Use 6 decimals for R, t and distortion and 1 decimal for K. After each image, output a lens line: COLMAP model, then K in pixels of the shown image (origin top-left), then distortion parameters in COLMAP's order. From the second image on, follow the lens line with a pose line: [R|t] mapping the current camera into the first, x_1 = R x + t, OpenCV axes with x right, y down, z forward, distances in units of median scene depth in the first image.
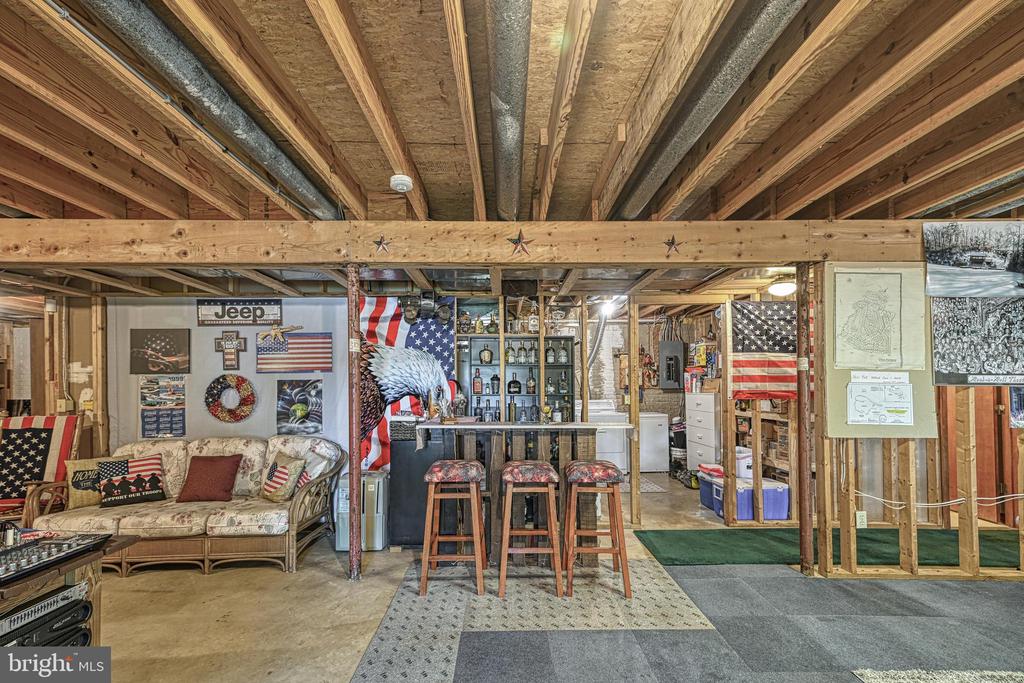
lens RADIAL K [[417.9, 0, 517.6], [0, 417.9, 379.2], [0, 0, 1]] dist [0.004123, -0.001452]
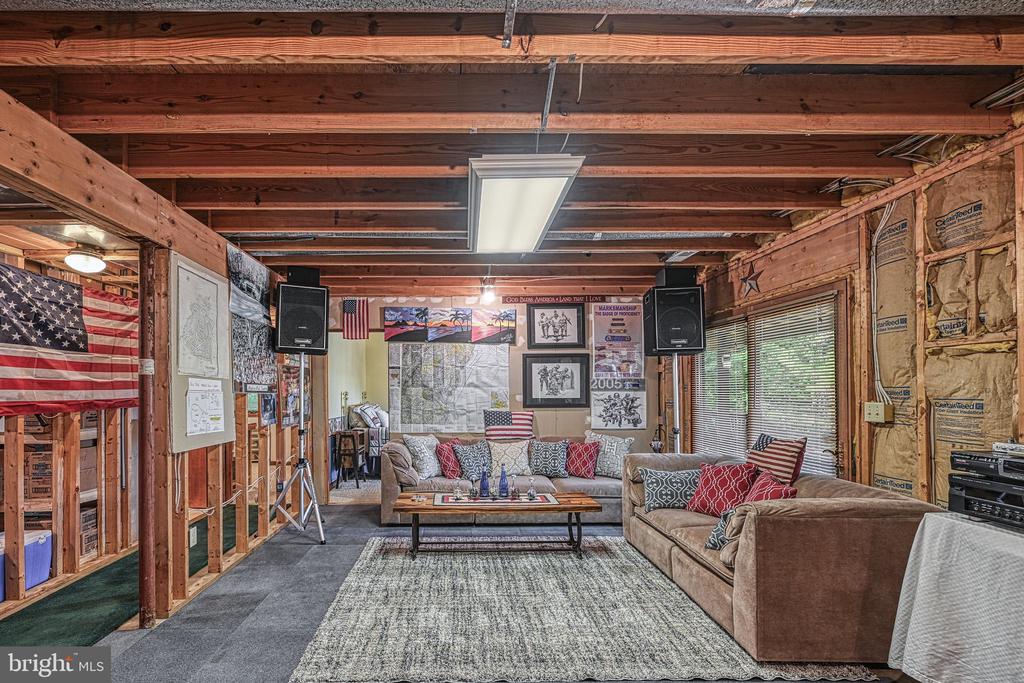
lens RADIAL K [[448.1, 0, 455.1], [0, 448.1, 388.8], [0, 0, 1]] dist [0.002724, 0.000545]
pose [[0.020569, 0.010977, 0.999728, -0.138160], [-0.010502, 0.999887, -0.010762, 0.007209], [-0.999733, -0.010278, 0.020682, 0.311803]]
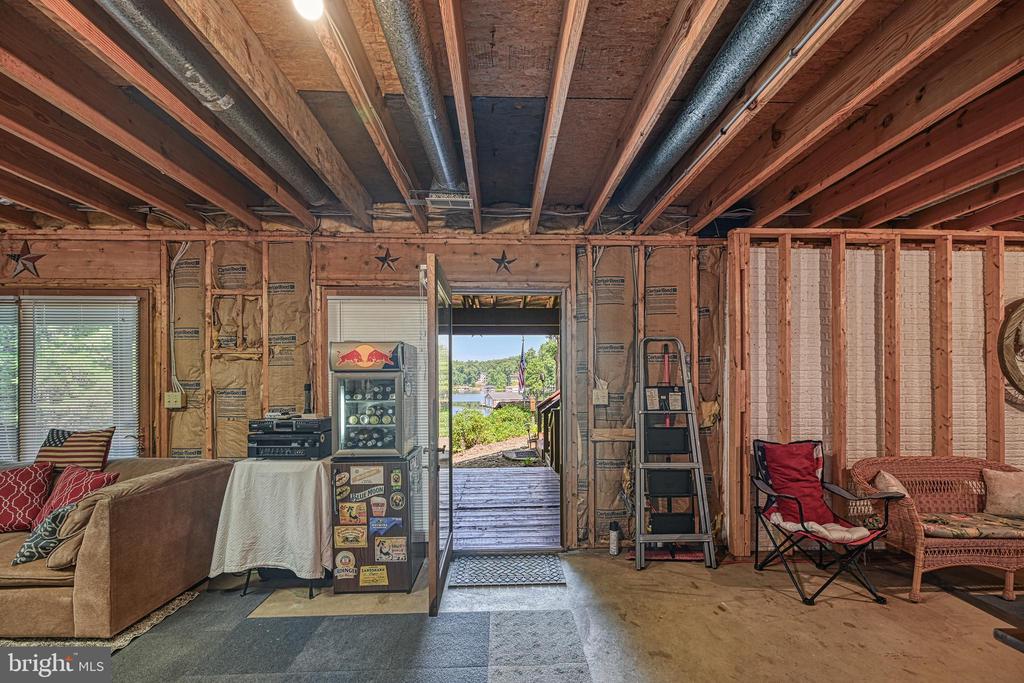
lens RADIAL K [[417.9, 0, 527.5], [0, 417.9, 382.6], [0, 0, 1]] dist [0.004123, -0.001452]
pose [[-0.999541, 0.009632, -0.028730, -0.106339], [0.009930, 0.999898, -0.010238, 0.009923], [0.028629, -0.010519, -0.999535, 0.519578]]
